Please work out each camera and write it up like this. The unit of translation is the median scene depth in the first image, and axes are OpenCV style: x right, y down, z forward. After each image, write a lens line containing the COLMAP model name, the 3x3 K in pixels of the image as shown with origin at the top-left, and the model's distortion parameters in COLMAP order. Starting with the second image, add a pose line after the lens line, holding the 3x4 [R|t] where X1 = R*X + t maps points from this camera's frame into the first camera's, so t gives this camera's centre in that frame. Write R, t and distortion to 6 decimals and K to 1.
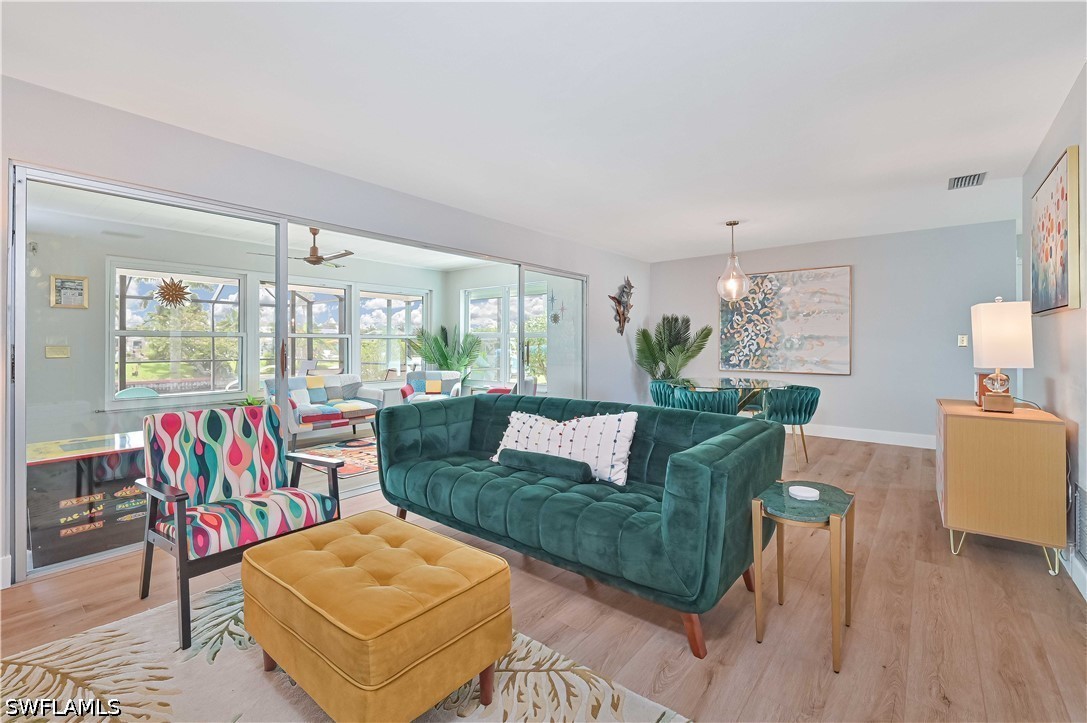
lens RADIAL K [[472.4, 0, 545.2], [0, 472.4, 342.9], [0, 0, 1]] dist [0.001360, 0.000185]
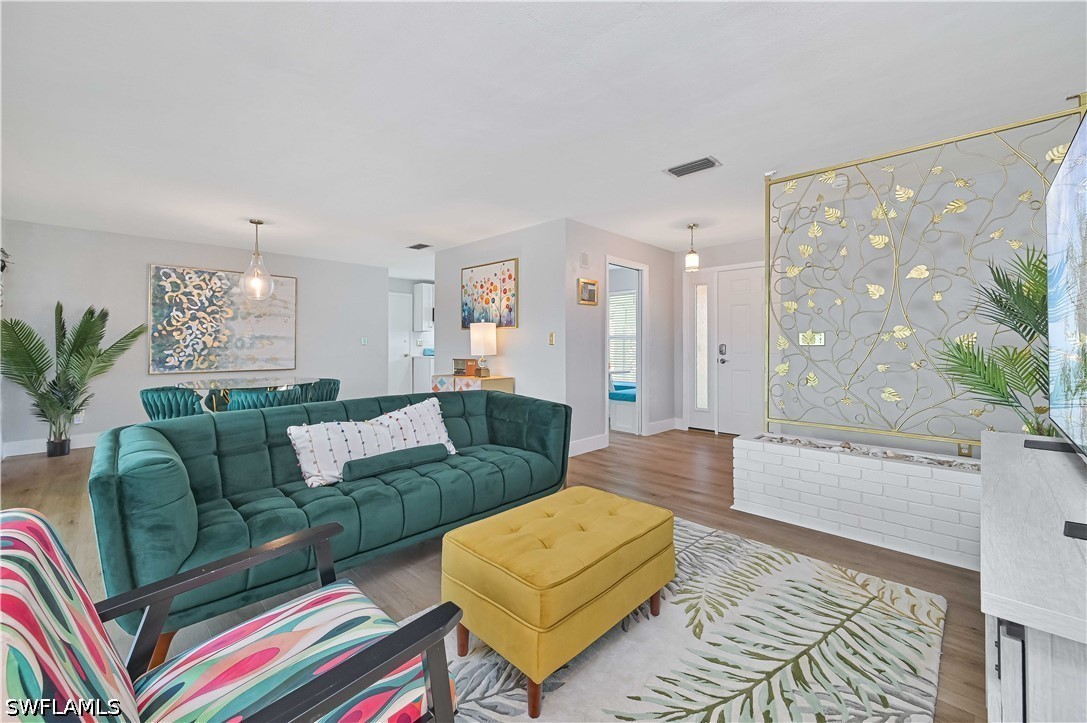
lens RADIAL K [[437.7, 0, 546.9], [0, 437.7, 341.2], [0, 0, 1]] dist [-0.002538, -0.000198]
pose [[0.087011, 0.006278, 0.996188, -0.367372], [-0.002829, 0.999978, -0.006055, 0.002078], [-0.996203, -0.002292, 0.087026, 0.241049]]
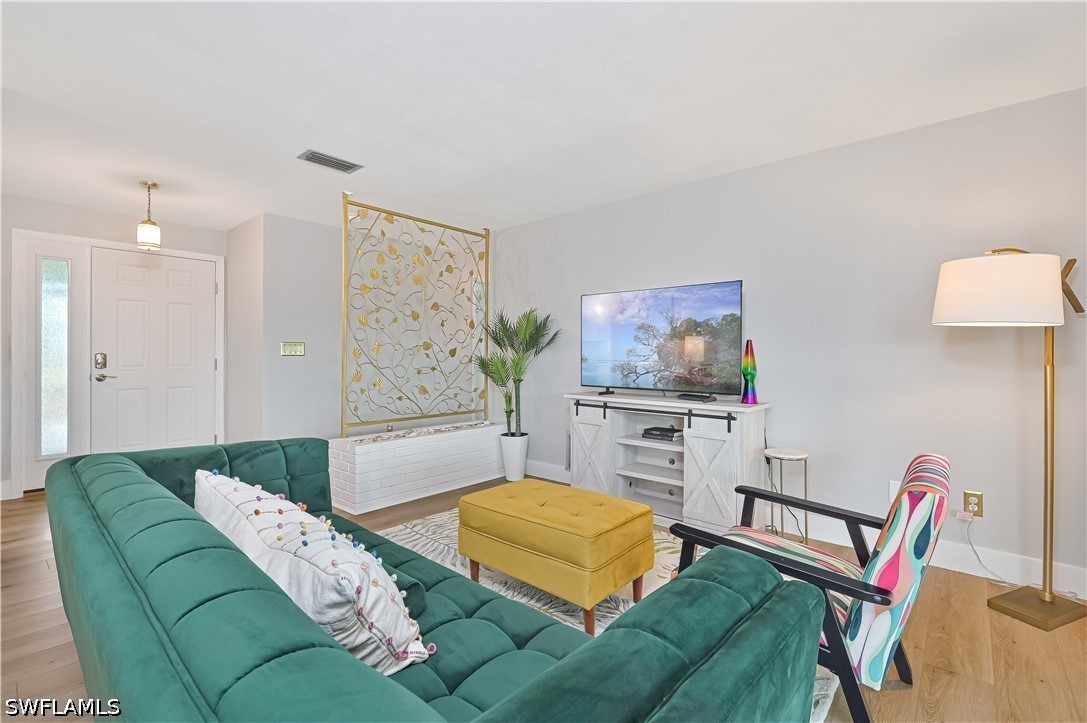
lens RADIAL K [[484.9, 0, 546.3], [0, 484.9, 357.9], [0, 0, 1]] dist [0.000205, -0.000053]
pose [[-0.999425, -0.004392, 0.033635, -0.098811], [-0.004307, 0.999987, 0.002607, 0.003049], [-0.033646, 0.002460, -0.999431, 0.622398]]
